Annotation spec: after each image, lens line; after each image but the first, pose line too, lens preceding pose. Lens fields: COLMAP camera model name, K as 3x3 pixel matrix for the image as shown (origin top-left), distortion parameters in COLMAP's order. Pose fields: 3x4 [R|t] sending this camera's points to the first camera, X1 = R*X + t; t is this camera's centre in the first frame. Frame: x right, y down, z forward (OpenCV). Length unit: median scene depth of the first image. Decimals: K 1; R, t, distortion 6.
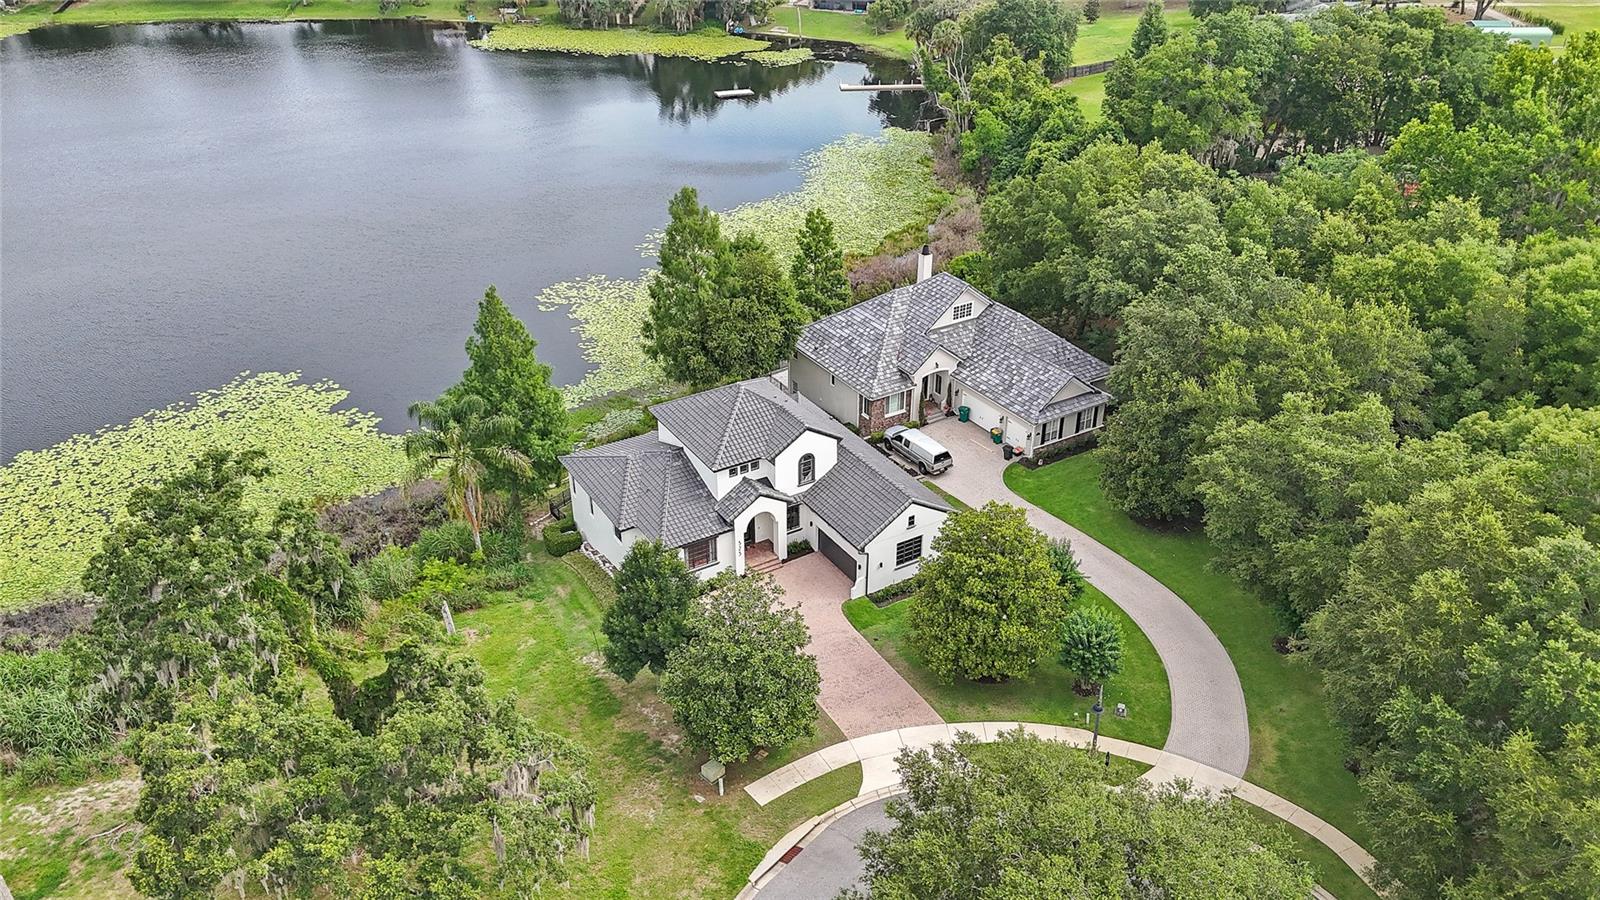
lens RADIAL K [[1180.2, 0, 800.9], [0, 1180.2, 451.3], [0, 0, 1]] dist [0.070938, -0.064010]
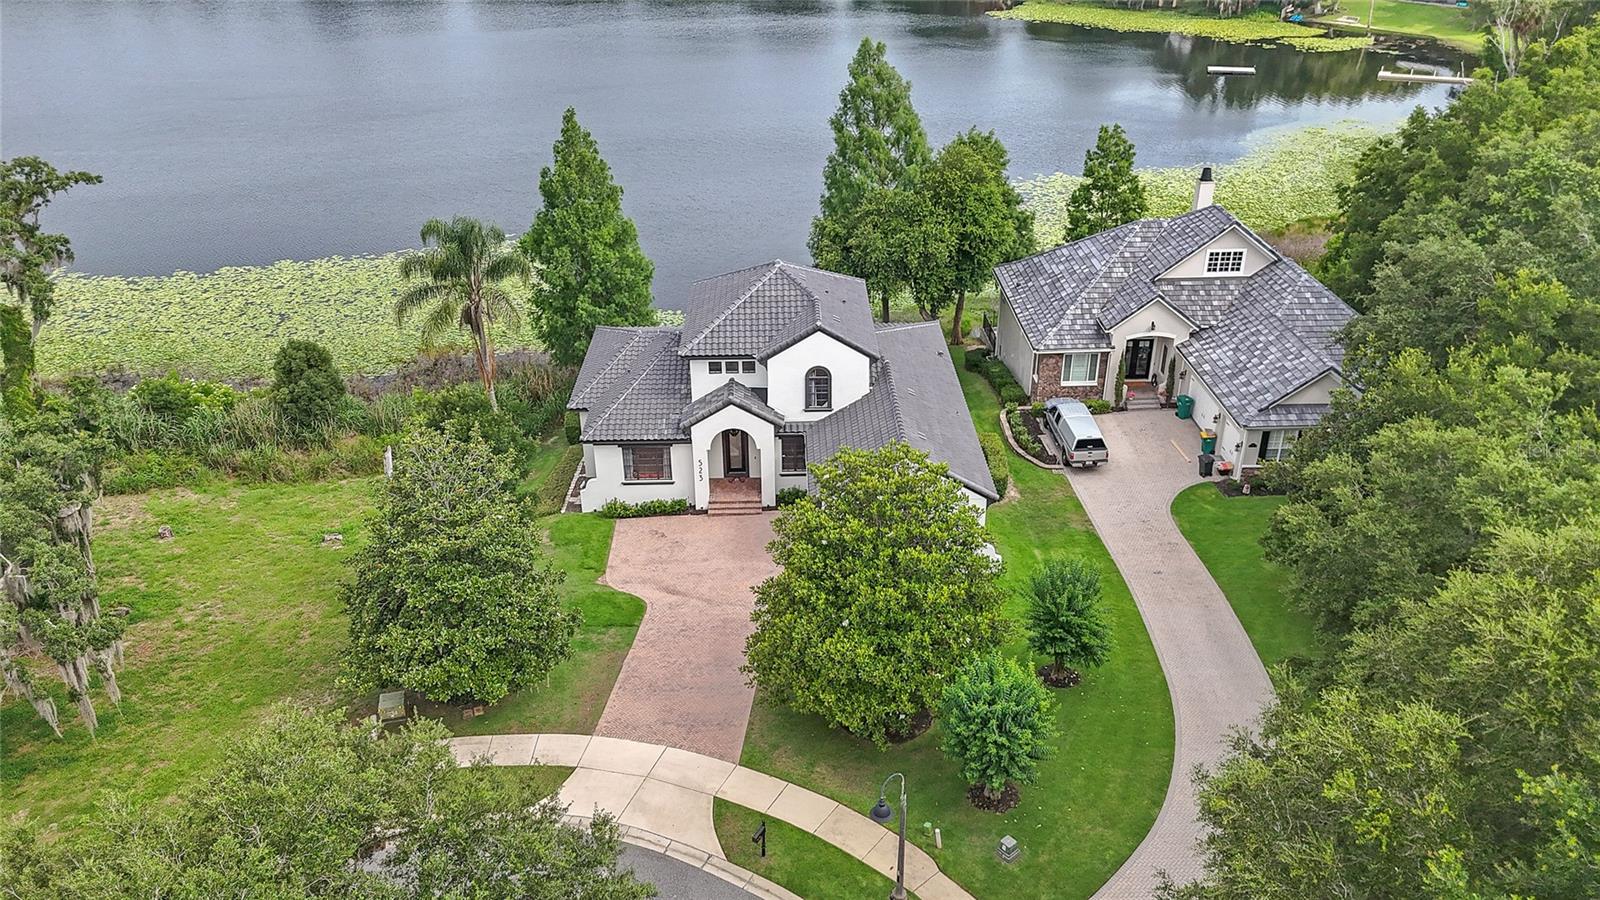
lens RADIAL K [[1180.0, 0, 804.1], [0, 1180.0, 454.7], [0, 0, 1]] dist [0.081249, -0.087463]
pose [[0.868133, 0.226069, -0.441858, 0.260830], [-0.239170, 0.970611, 0.026692, 0.029929], [0.434906, 0.082507, 0.896688, 0.294434]]
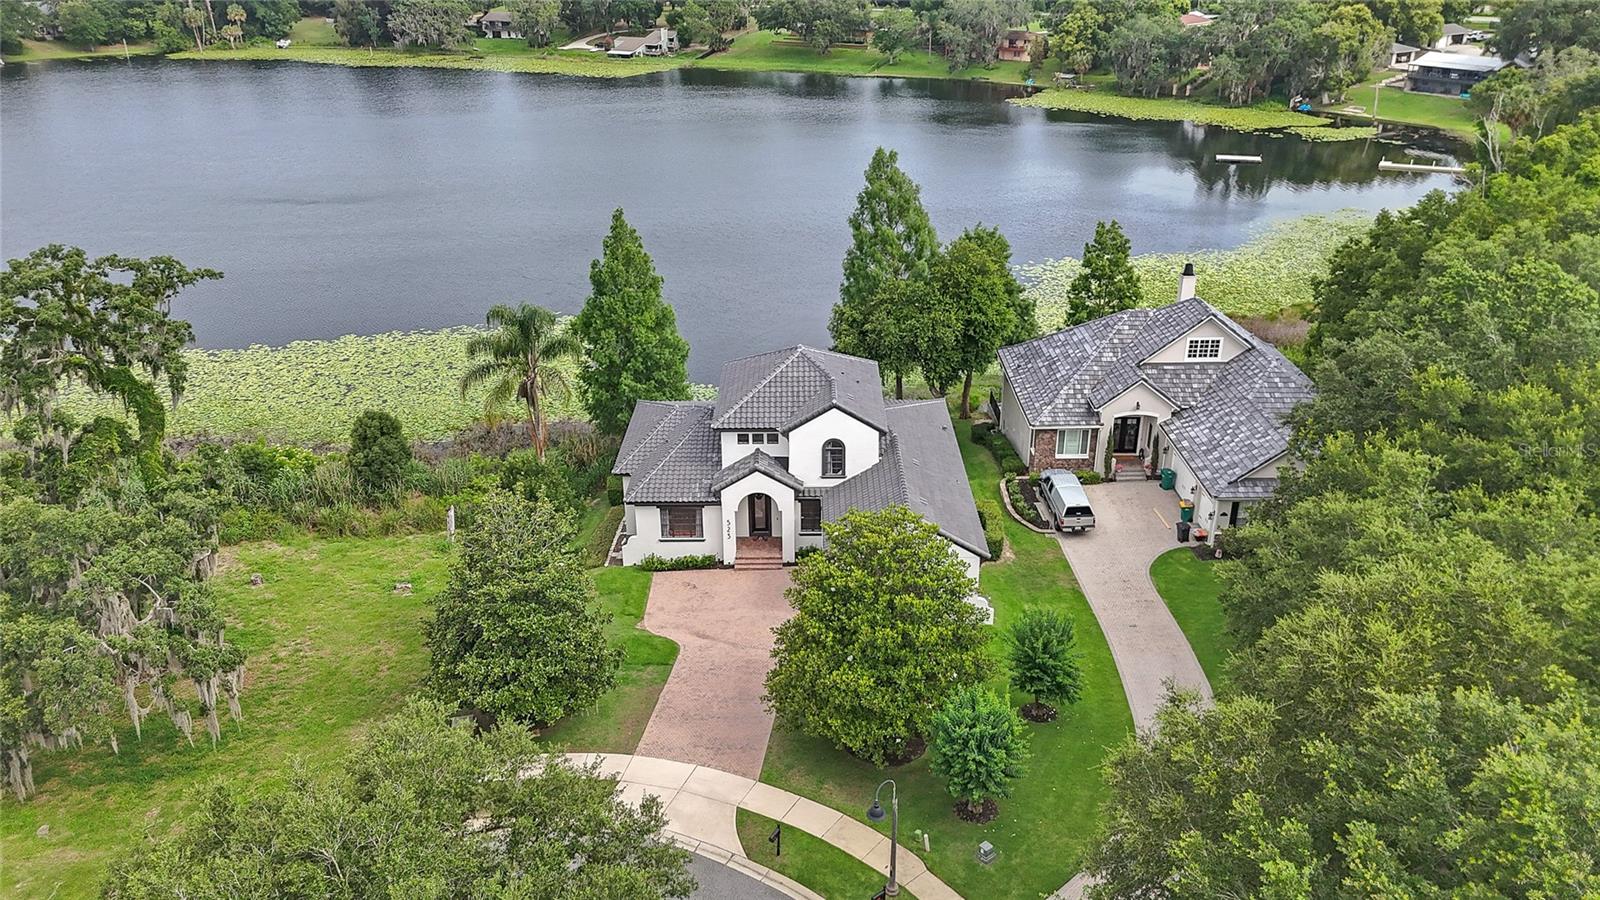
lens RADIAL K [[1180.0, 0, 804.1], [0, 1180.0, 454.7], [0, 0, 1]] dist [0.081249, -0.087463]
pose [[0.855448, 0.210556, -0.473154, 0.299353], [-0.250687, 0.967805, -0.022556, 0.029063], [0.453172, 0.137909, 0.880691, 0.228808]]
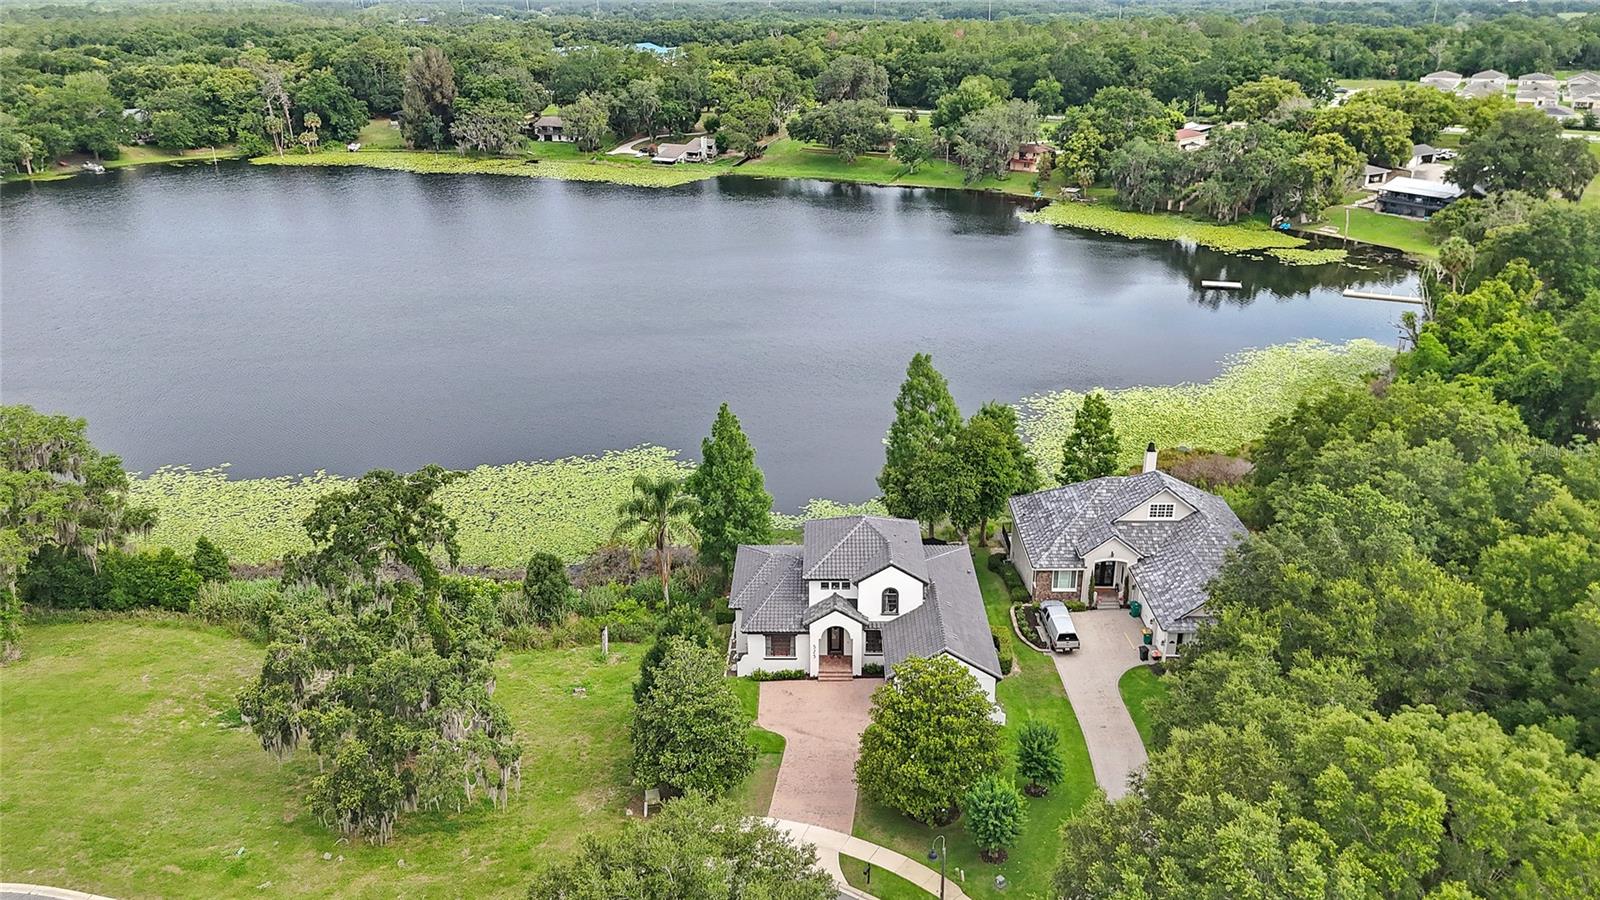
lens RADIAL K [[1180.2, 0, 800.9], [0, 1180.2, 451.3], [0, 0, 1]] dist [0.070938, -0.064010]
pose [[0.847739, 0.192287, -0.494333, 0.376858], [-0.255080, 0.964924, -0.062102, -0.026012], [0.465052, 0.178741, 0.867052, -0.037147]]
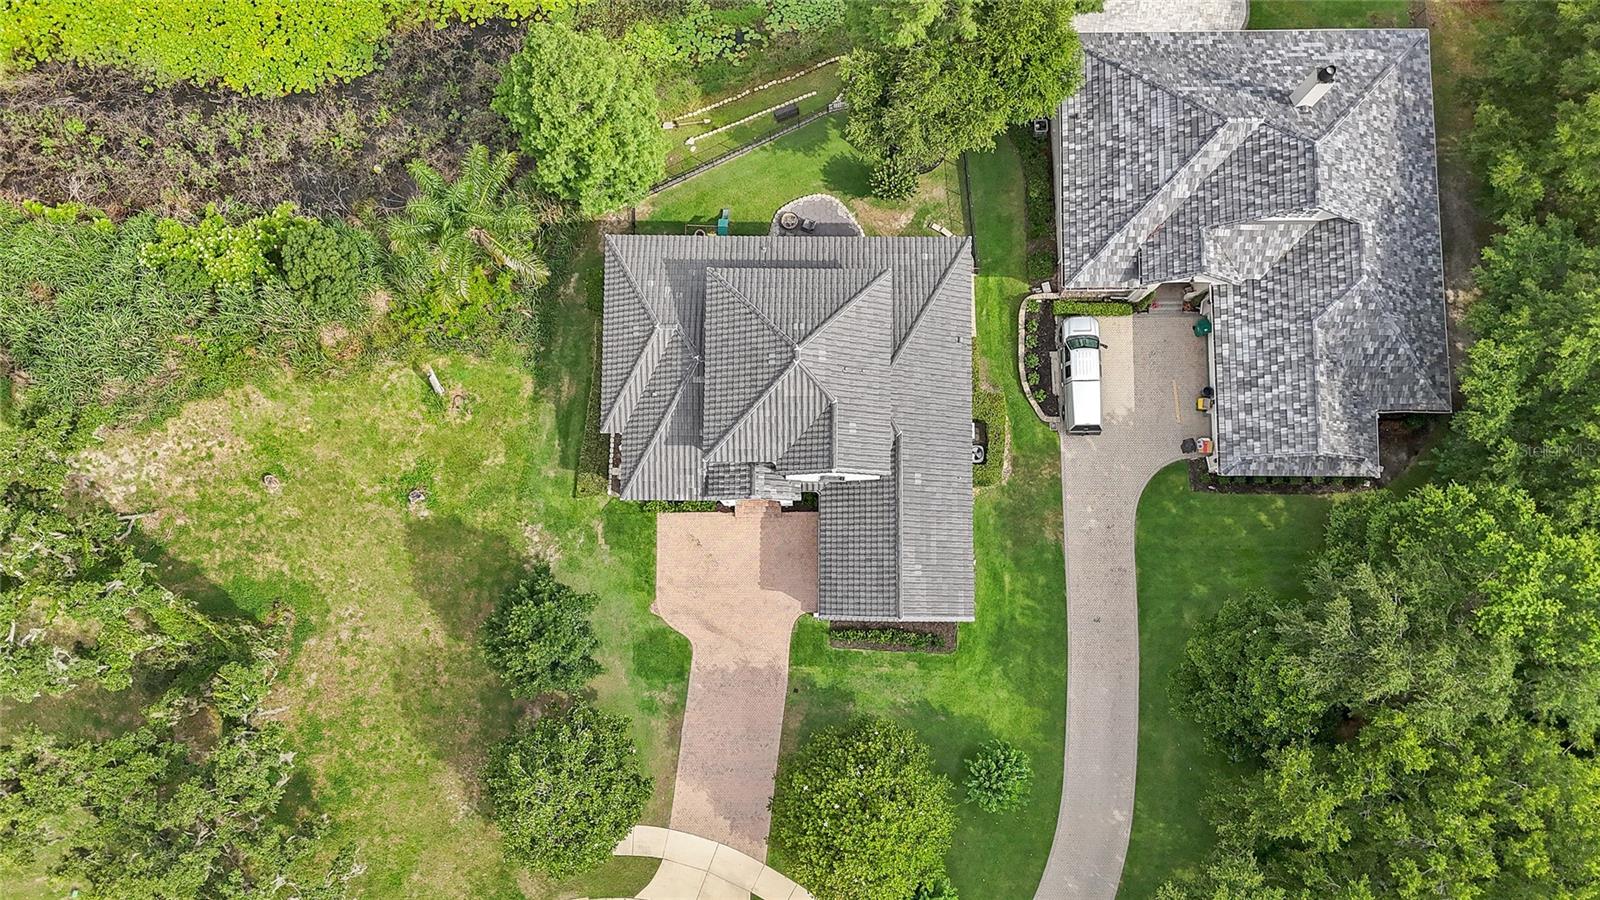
lens RADIAL K [[1180.0, 0, 804.1], [0, 1180.0, 454.7], [0, 0, 1]] dist [0.081249, -0.087463]
pose [[0.851337, 0.519180, -0.075353, 0.031258], [-0.251507, 0.529957, 0.809870, -0.502301], [0.460402, -0.670521, 0.581749, 0.448413]]
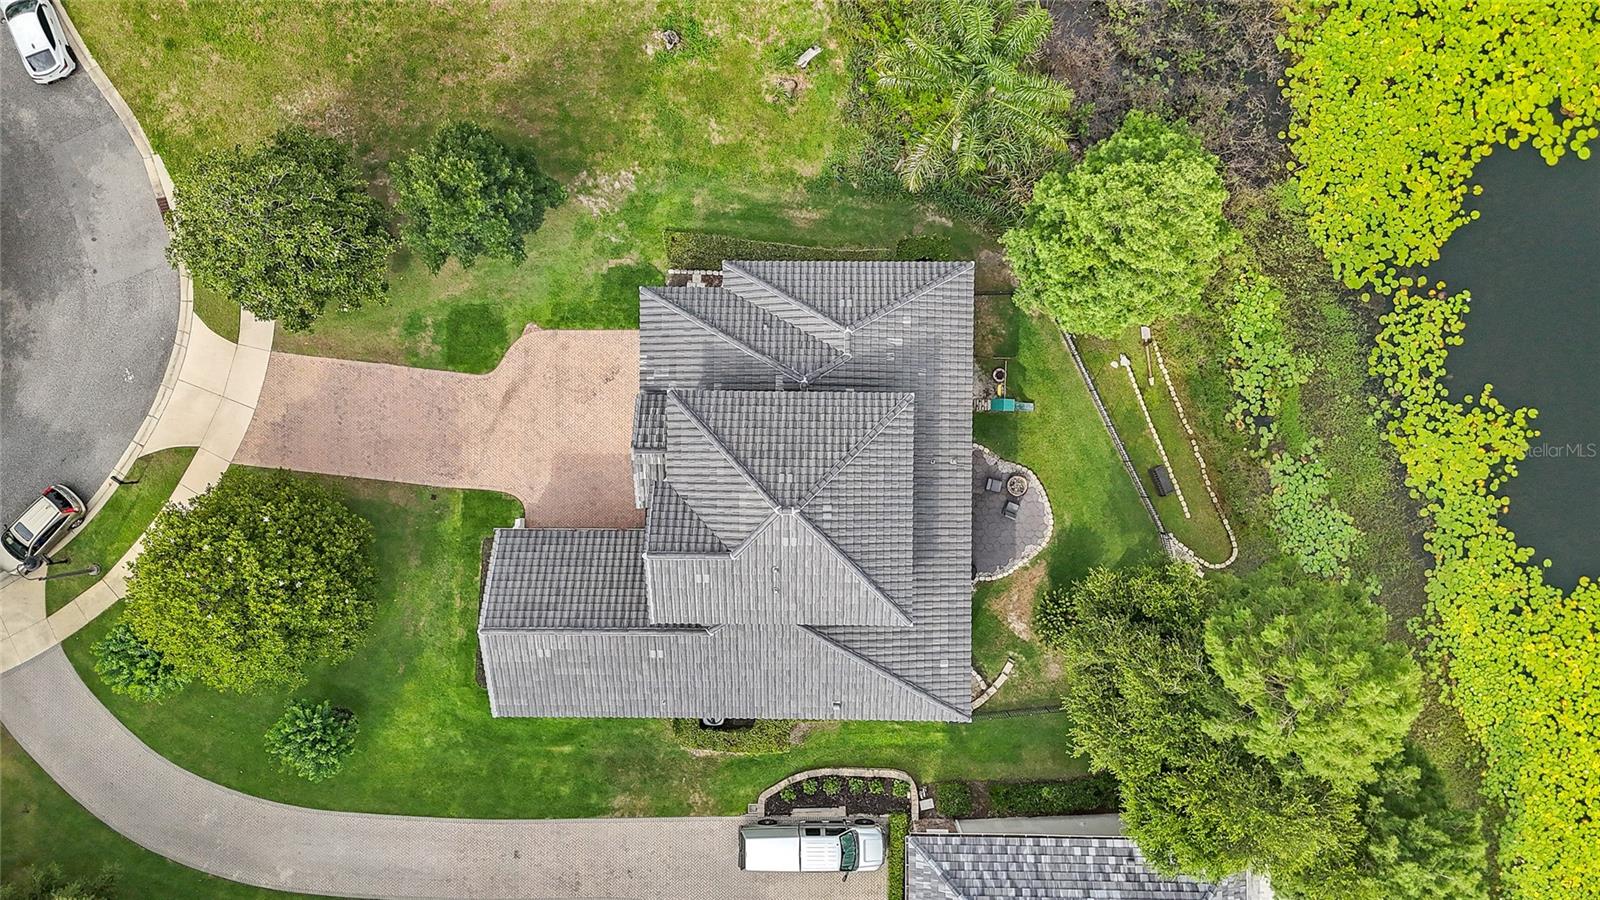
lens RADIAL K [[1180.0, 0, 804.1], [0, 1180.0, 454.7], [0, 0, 1]] dist [0.081249, -0.087463]
pose [[-0.523519, 0.851997, 0.005319, -0.068478], [-0.410394, -0.257632, 0.874758, -0.453308], [0.746662, 0.455770, 0.484530, 0.595324]]
